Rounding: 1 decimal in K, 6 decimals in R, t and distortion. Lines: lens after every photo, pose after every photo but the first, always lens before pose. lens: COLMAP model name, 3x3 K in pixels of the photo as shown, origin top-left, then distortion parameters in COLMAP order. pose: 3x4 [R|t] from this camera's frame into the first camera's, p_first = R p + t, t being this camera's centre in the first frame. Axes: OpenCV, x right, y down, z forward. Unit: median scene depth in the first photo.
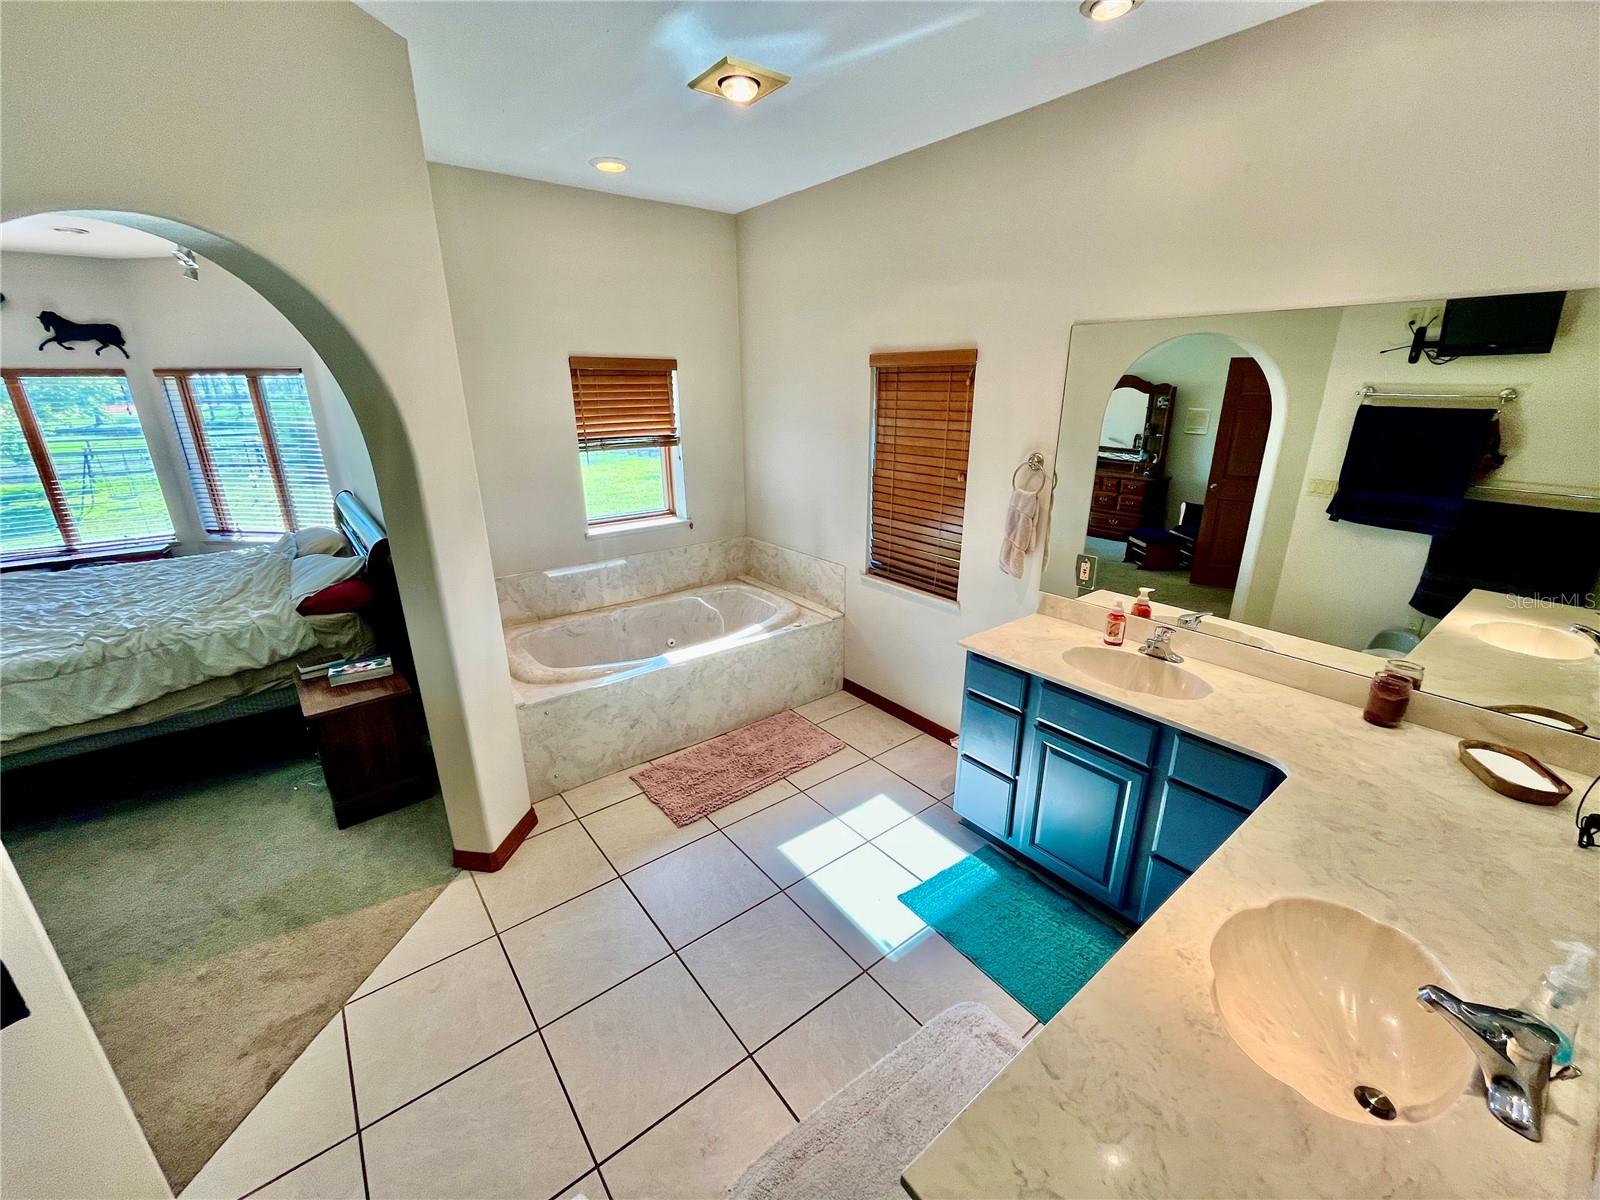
lens RADIAL K [[647.8, 0, 798.0], [0, 647.8, 599.4], [0, 0, 1]] dist [-0.003299, -0.000277]
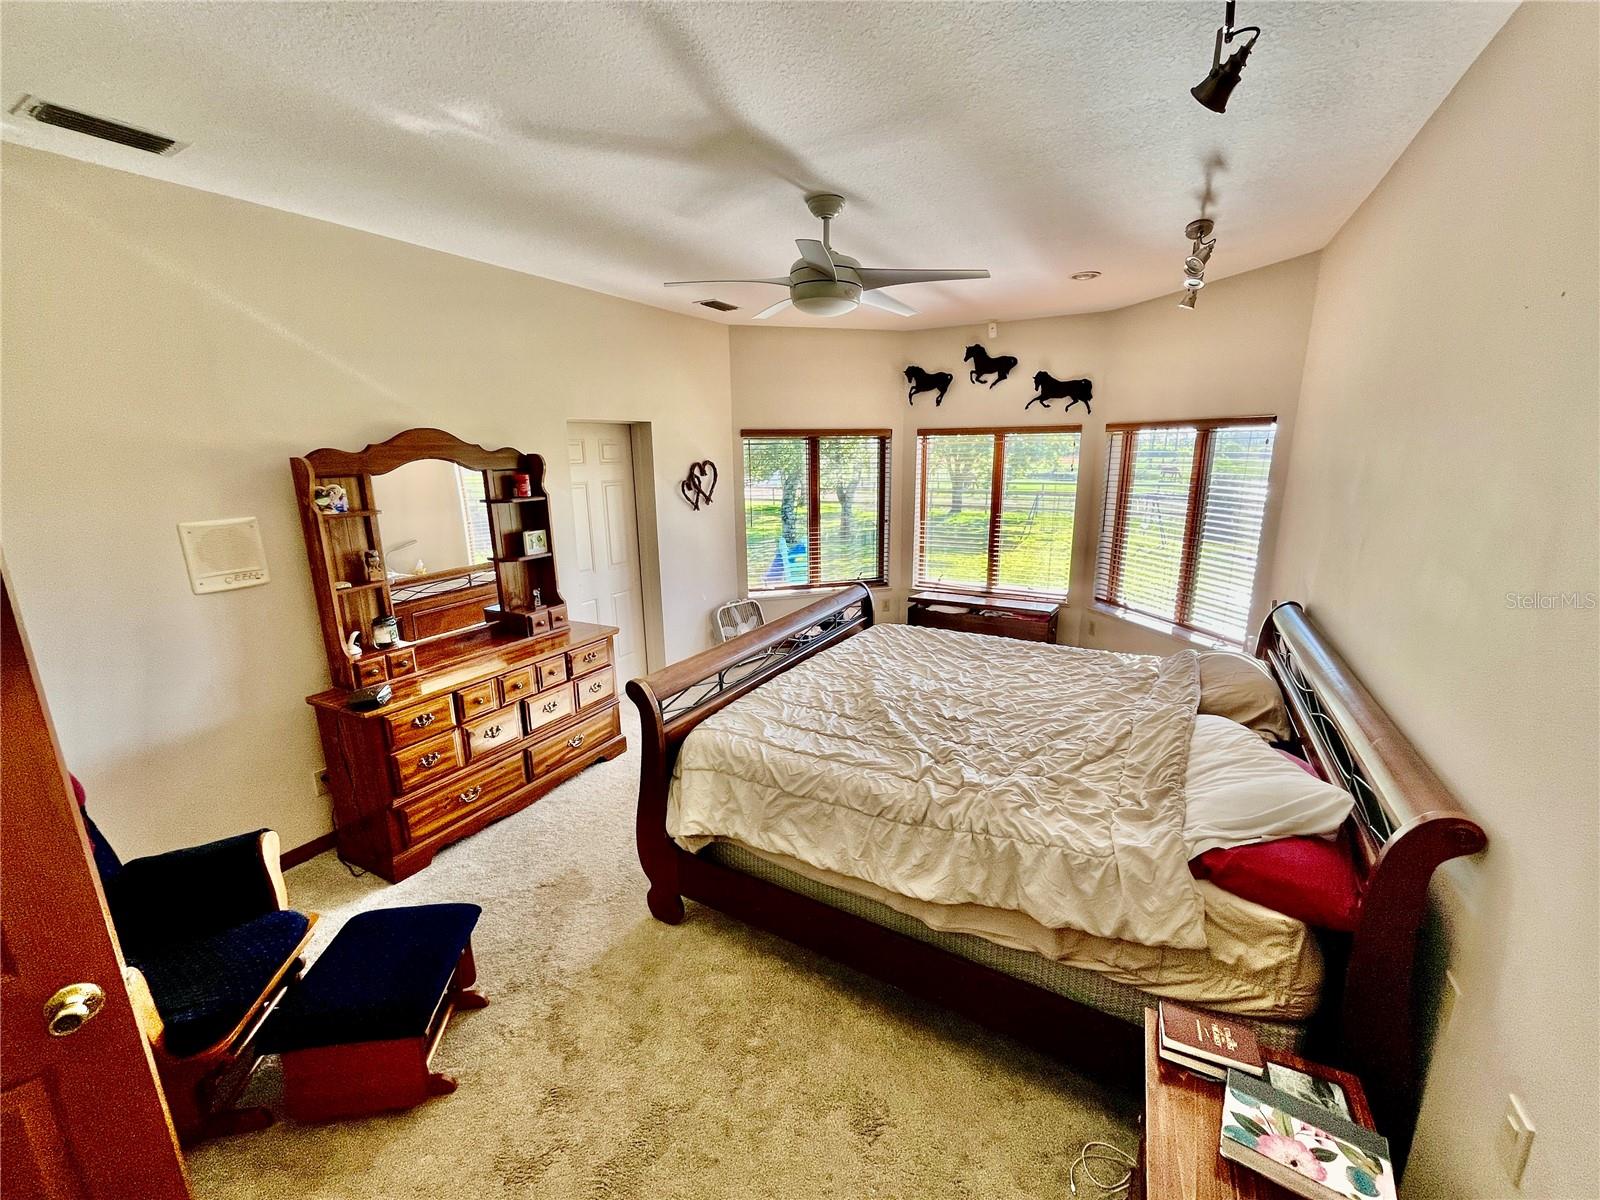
lens RADIAL K [[647.8, 0, 803.7], [0, 647.8, 596.0], [0, 0, 1]] dist [-0.003299, -0.000277]
pose [[0.387142, 0.208062, -0.898238, -0.306979], [-0.285508, 0.953375, 0.097780, -0.096130], [0.876702, 0.218600, 0.428495, 0.299086]]
